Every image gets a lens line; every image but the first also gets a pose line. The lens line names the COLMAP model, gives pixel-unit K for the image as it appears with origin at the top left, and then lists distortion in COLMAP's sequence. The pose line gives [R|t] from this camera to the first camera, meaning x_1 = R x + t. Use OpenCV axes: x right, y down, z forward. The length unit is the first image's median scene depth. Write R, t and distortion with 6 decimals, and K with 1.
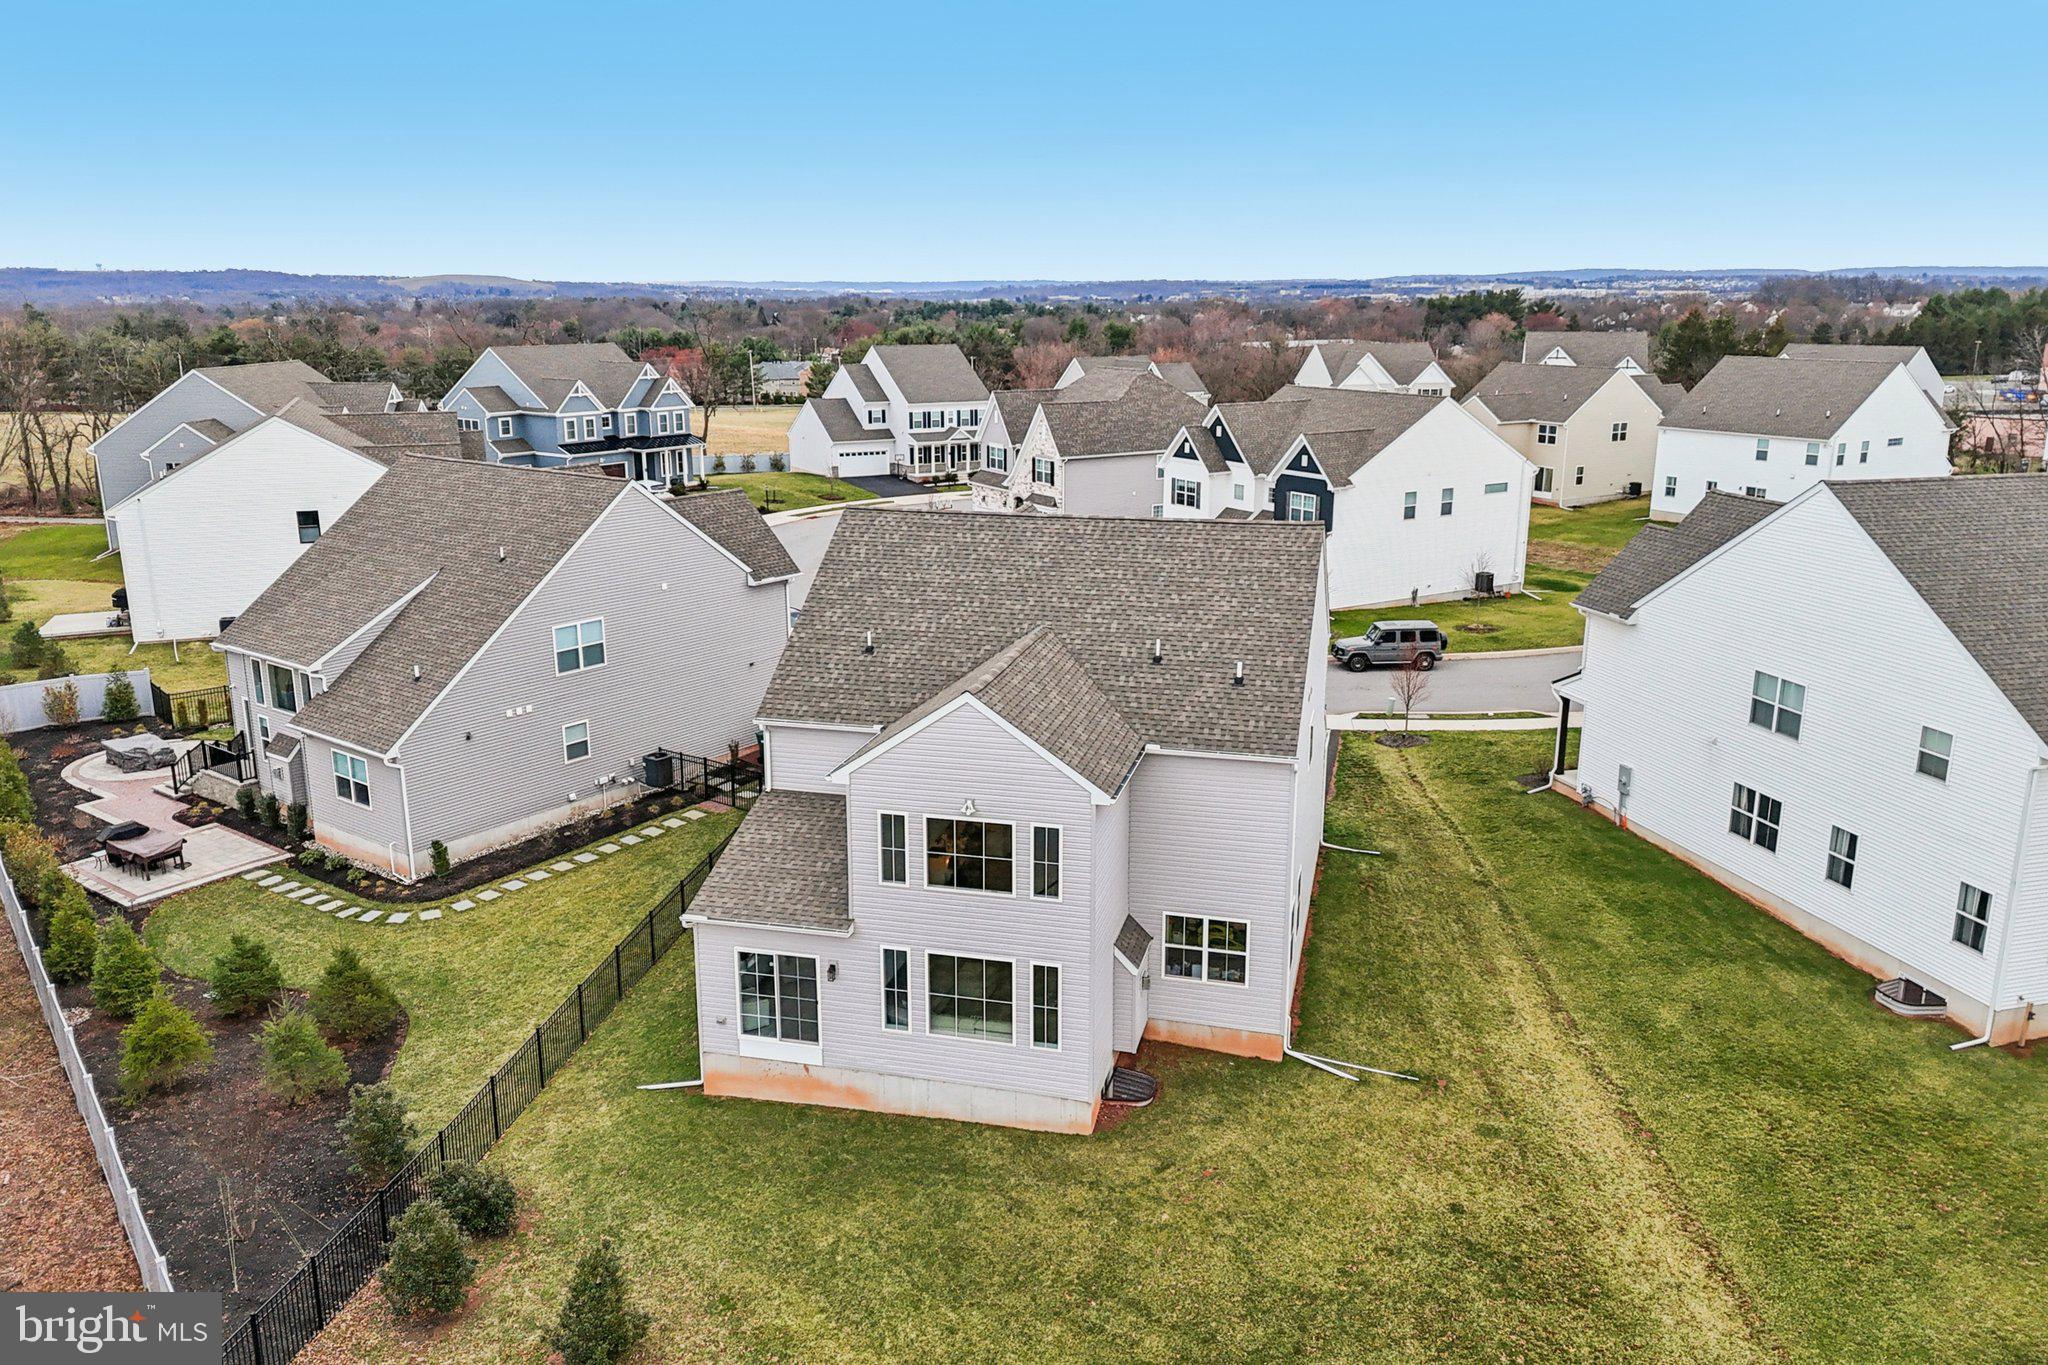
lens RADIAL K [[1497.2, 0, 1024.0], [0, 1497.2, 682.5], [0, 0, 1]] dist [0.081845, -0.075081]
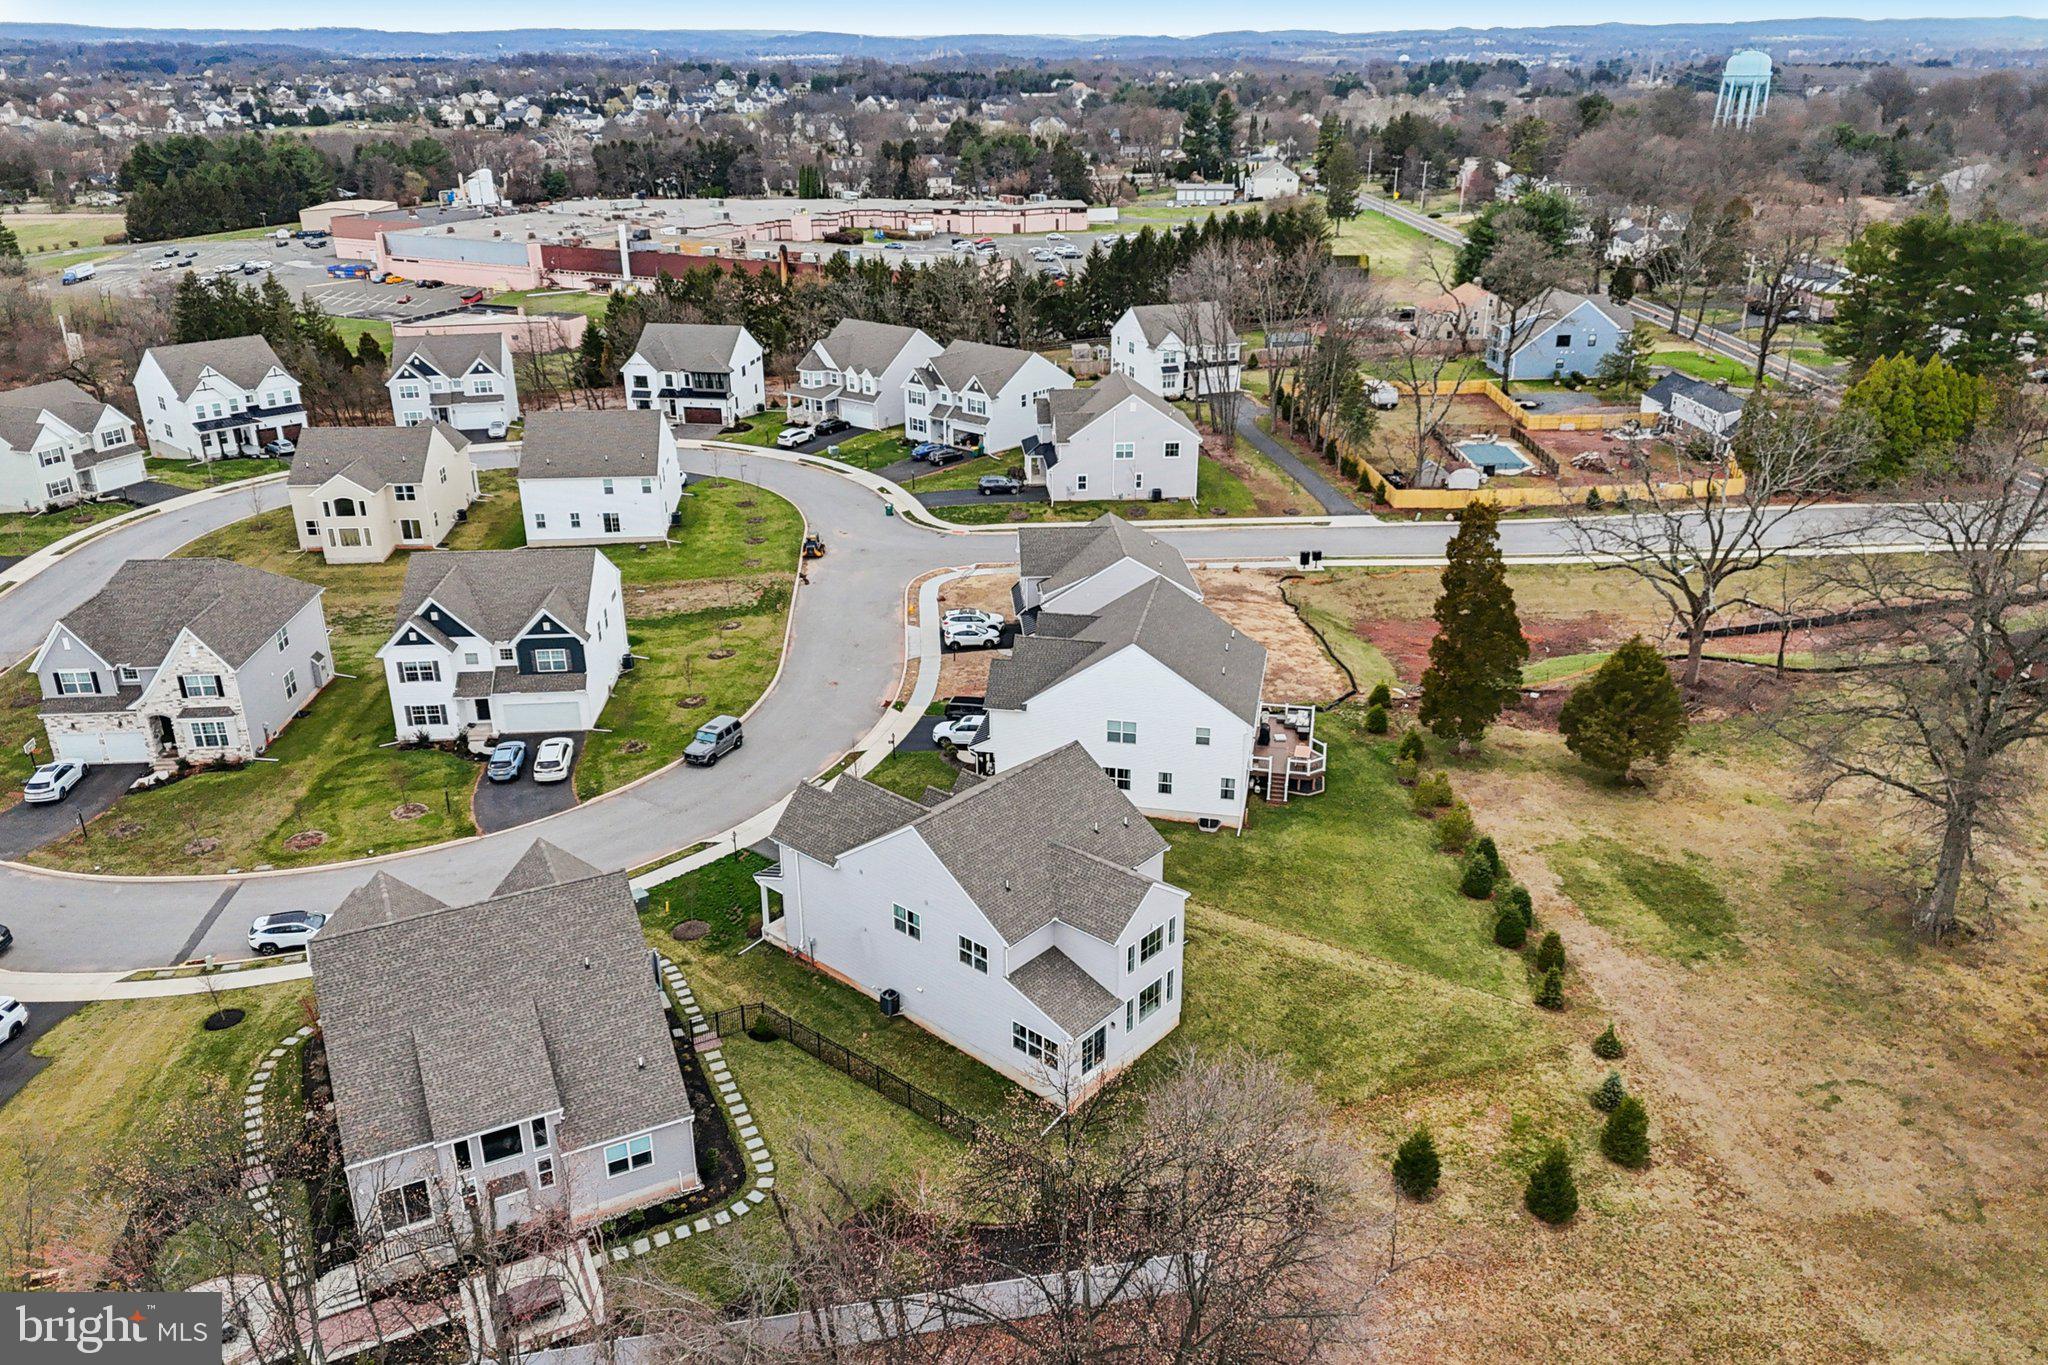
lens RADIAL K [[1512.5, 0, 1024.0], [0, 1512.5, 682.5], [0, 0, 1]] dist [0.083372, -0.078758]
pose [[0.450837, -0.348541, 0.821745, -1.255268], [0.234071, 0.934560, 0.267972, -0.616433], [-0.861369, 0.071536, 0.502917, -0.033315]]
